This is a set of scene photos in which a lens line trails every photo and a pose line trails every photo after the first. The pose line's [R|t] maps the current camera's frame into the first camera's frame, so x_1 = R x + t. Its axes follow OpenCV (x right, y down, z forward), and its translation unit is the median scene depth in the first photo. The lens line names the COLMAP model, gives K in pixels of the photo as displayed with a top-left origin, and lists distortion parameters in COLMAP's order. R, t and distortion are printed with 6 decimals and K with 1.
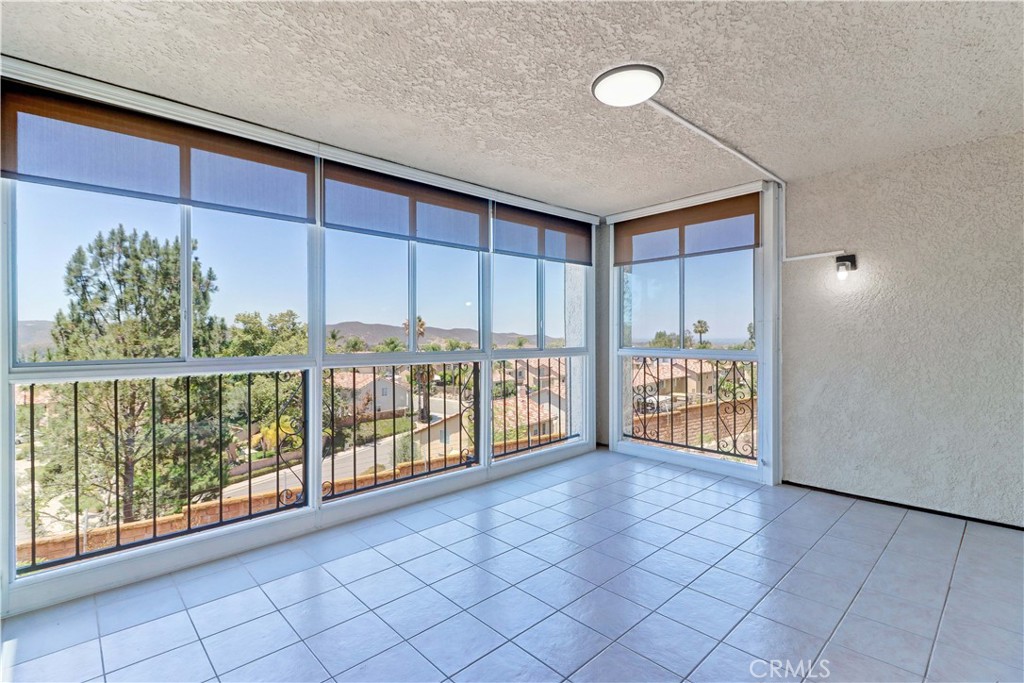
lens RADIAL K [[471.3, 0, 519.4], [0, 471.3, 339.5], [0, 0, 1]] dist [0.022273, -0.019657]
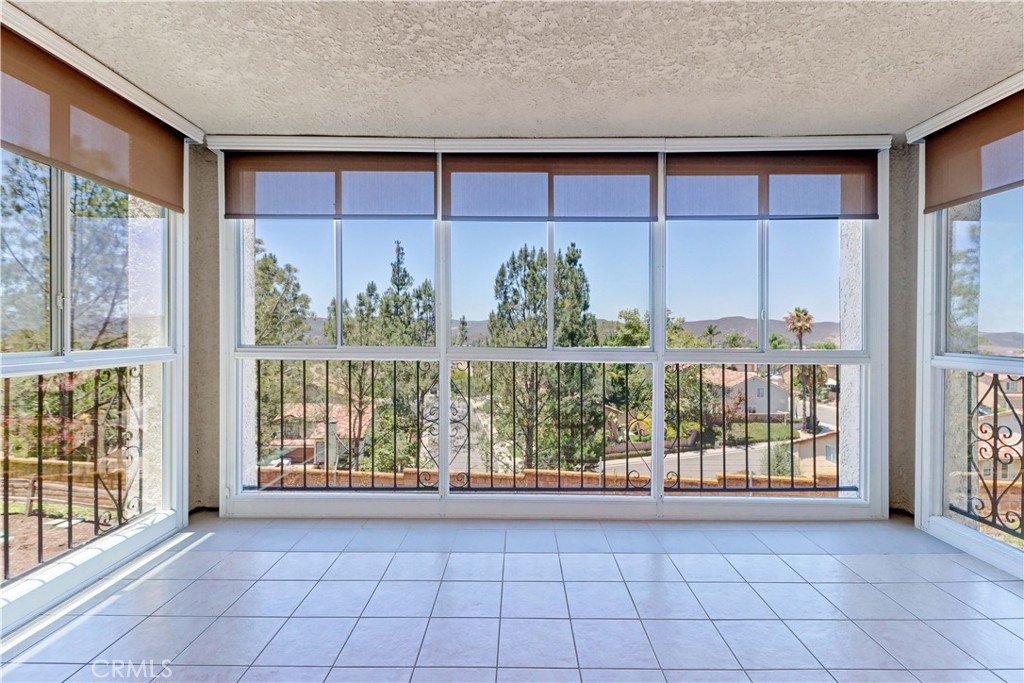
lens RADIAL K [[471.3, 0, 519.4], [0, 471.3, 339.5], [0, 0, 1]] dist [0.022273, -0.019657]
pose [[0.721315, 0.022138, -0.692253, 0.052263], [-0.015228, 0.999754, 0.016104, -0.000480], [0.692439, -0.001074, 0.721475, 0.049493]]
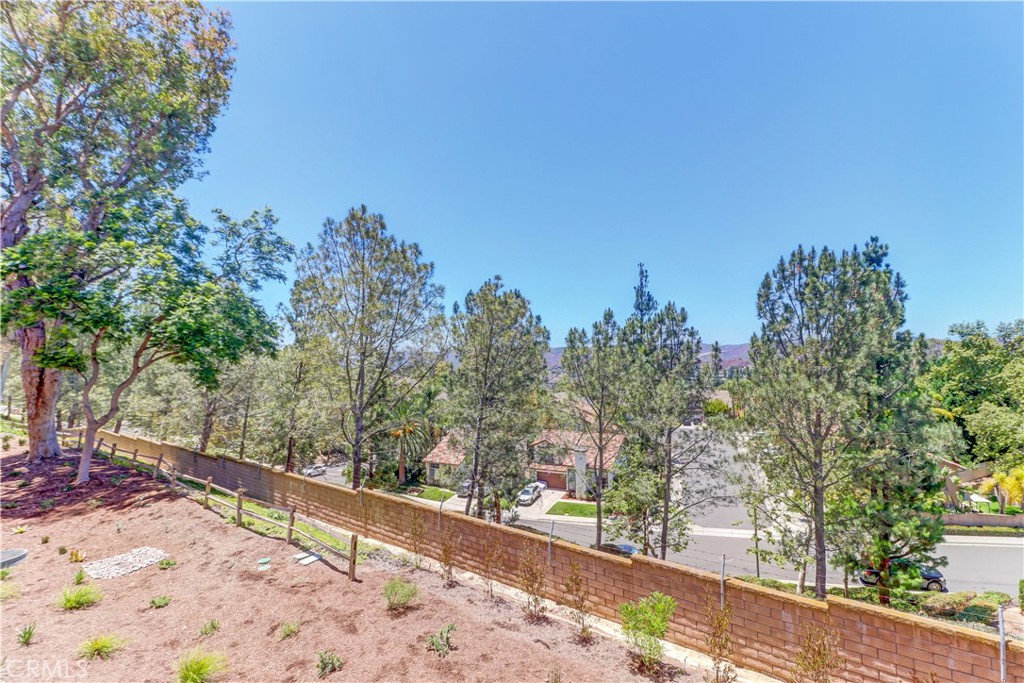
lens RADIAL K [[471.3, 0, 519.4], [0, 471.3, 339.5], [0, 0, 1]] dist [0.022273, -0.019657]
pose [[0.281057, -0.036938, -0.958980, -0.057901], [0.006736, 0.999310, -0.036518, -0.010581], [0.959667, 0.003804, 0.281112, 0.153577]]
